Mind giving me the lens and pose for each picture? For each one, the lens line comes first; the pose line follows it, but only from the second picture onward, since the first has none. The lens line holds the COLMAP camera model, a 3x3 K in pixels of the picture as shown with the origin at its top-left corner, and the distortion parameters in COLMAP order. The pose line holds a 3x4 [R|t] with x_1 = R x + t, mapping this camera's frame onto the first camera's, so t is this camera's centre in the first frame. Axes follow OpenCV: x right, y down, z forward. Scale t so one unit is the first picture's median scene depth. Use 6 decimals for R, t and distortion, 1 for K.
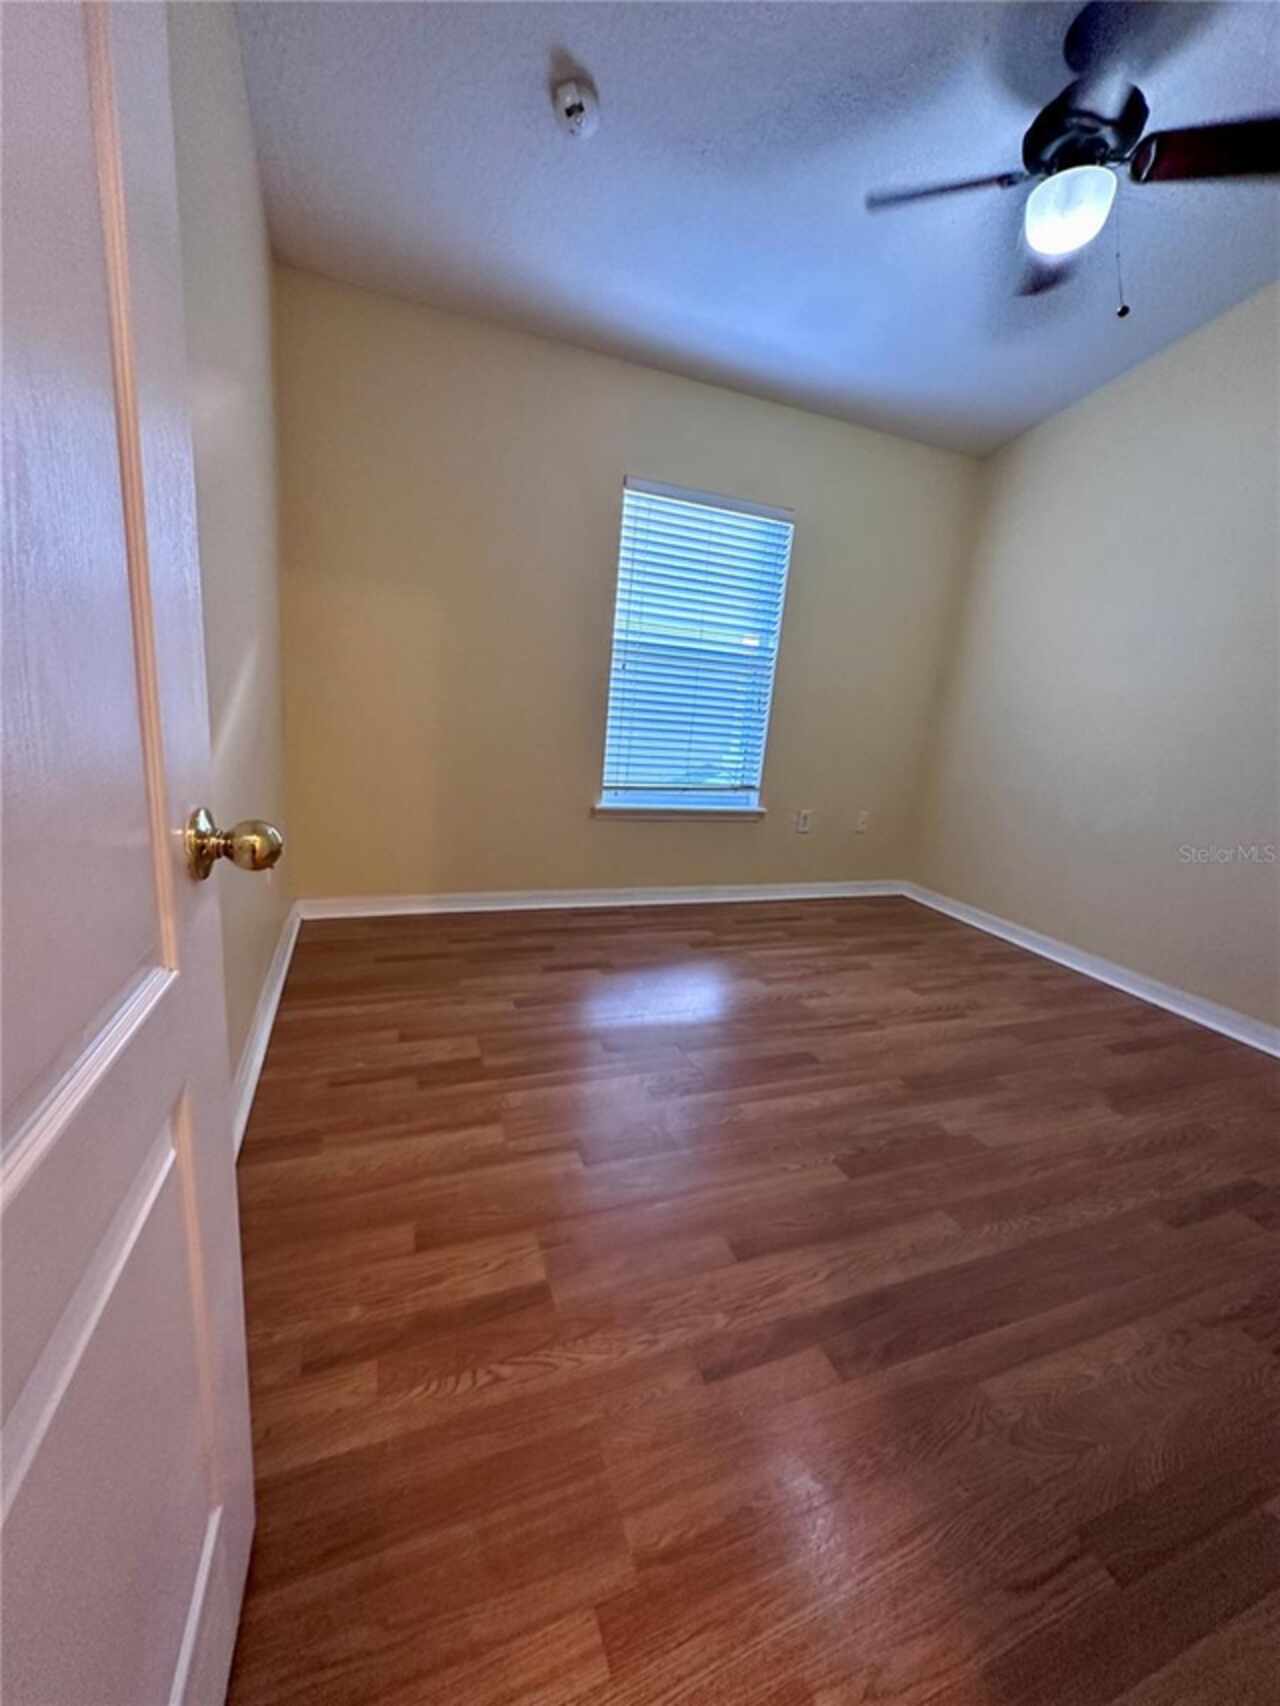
lens RADIAL K [[679.6, 0, 648.3], [0, 679.6, 851.8], [0, 0, 1]] dist [0.001162, -0.000505]
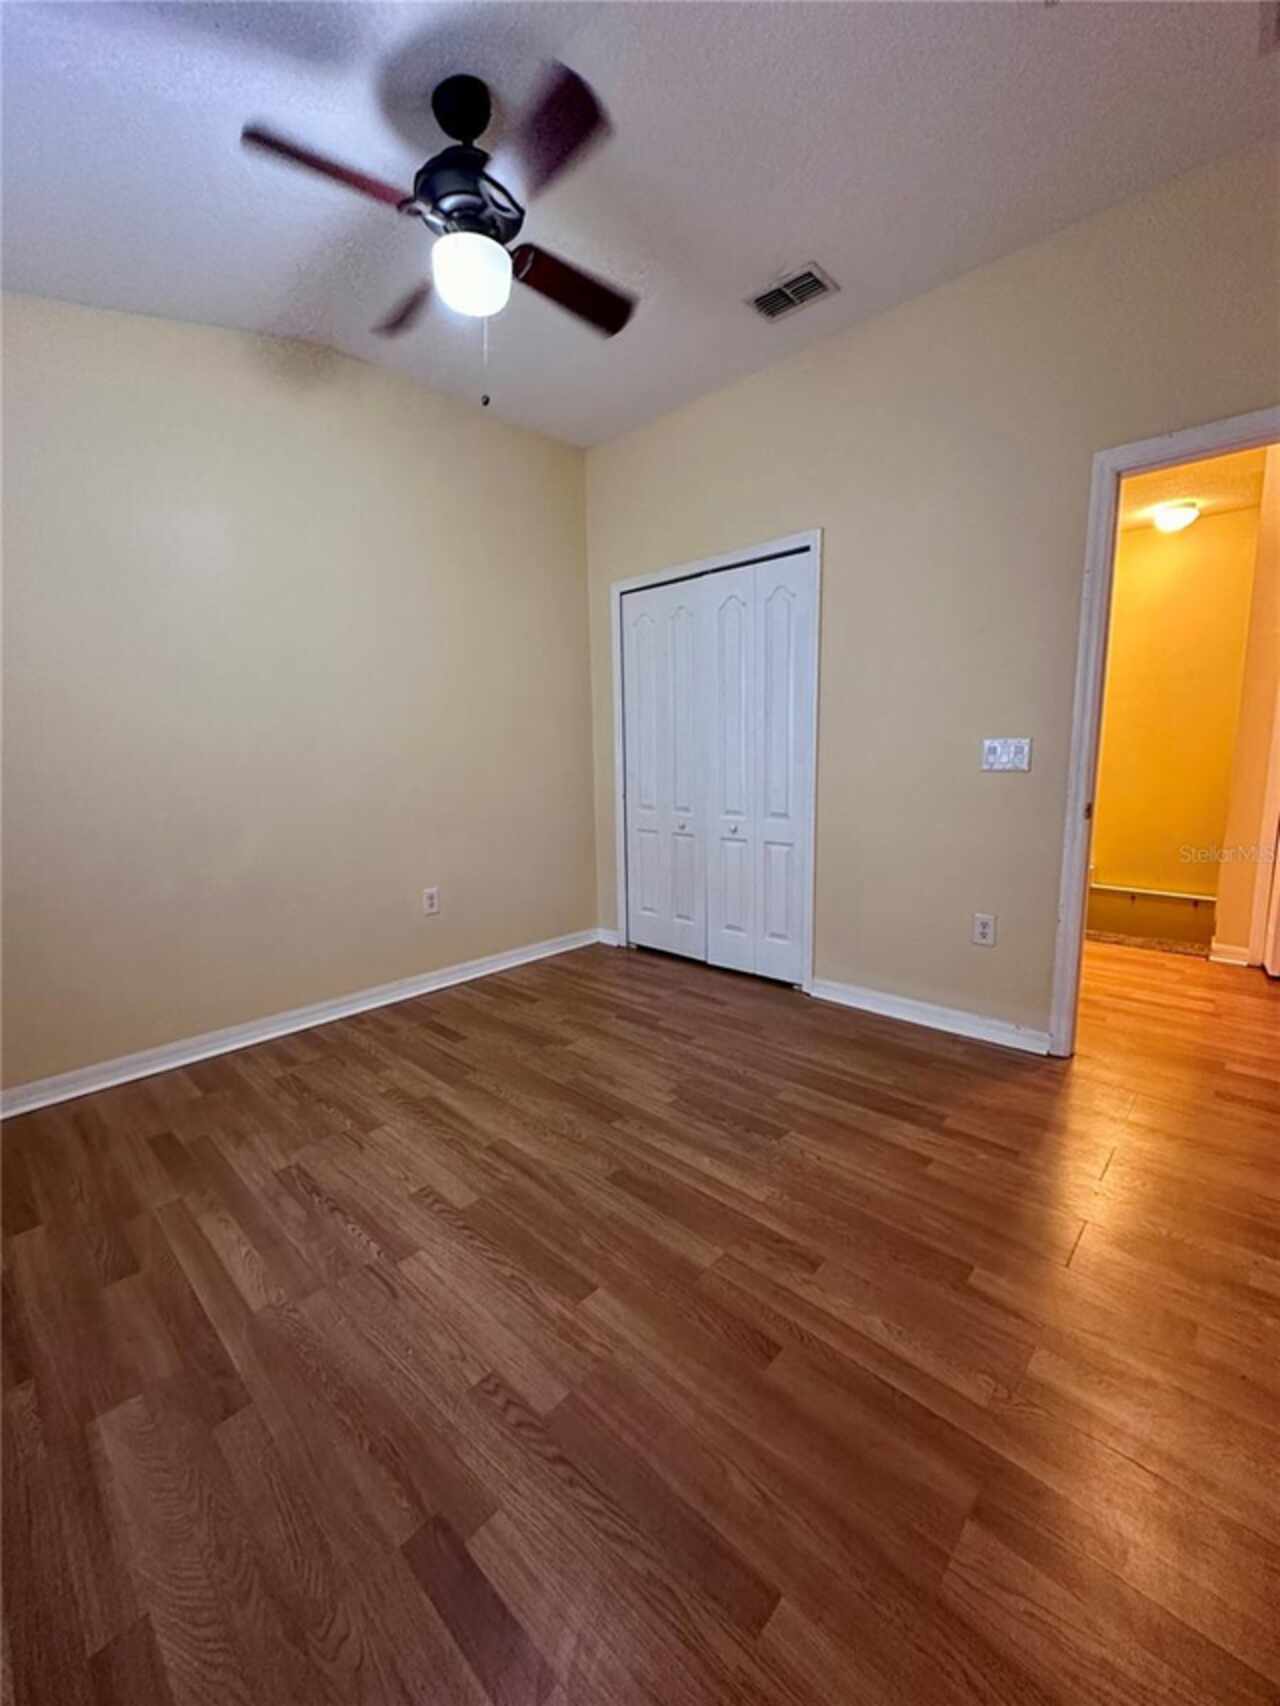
lens RADIAL K [[679.6, 0, 641.8], [0, 679.6, 851.7], [0, 0, 1]] dist [0.001162, -0.000505]
pose [[-0.433328, -0.208924, 0.876686, -0.354792], [0.186125, 0.931042, 0.313875, -0.276390], [-0.881808, 0.299184, -0.364561, 0.921128]]
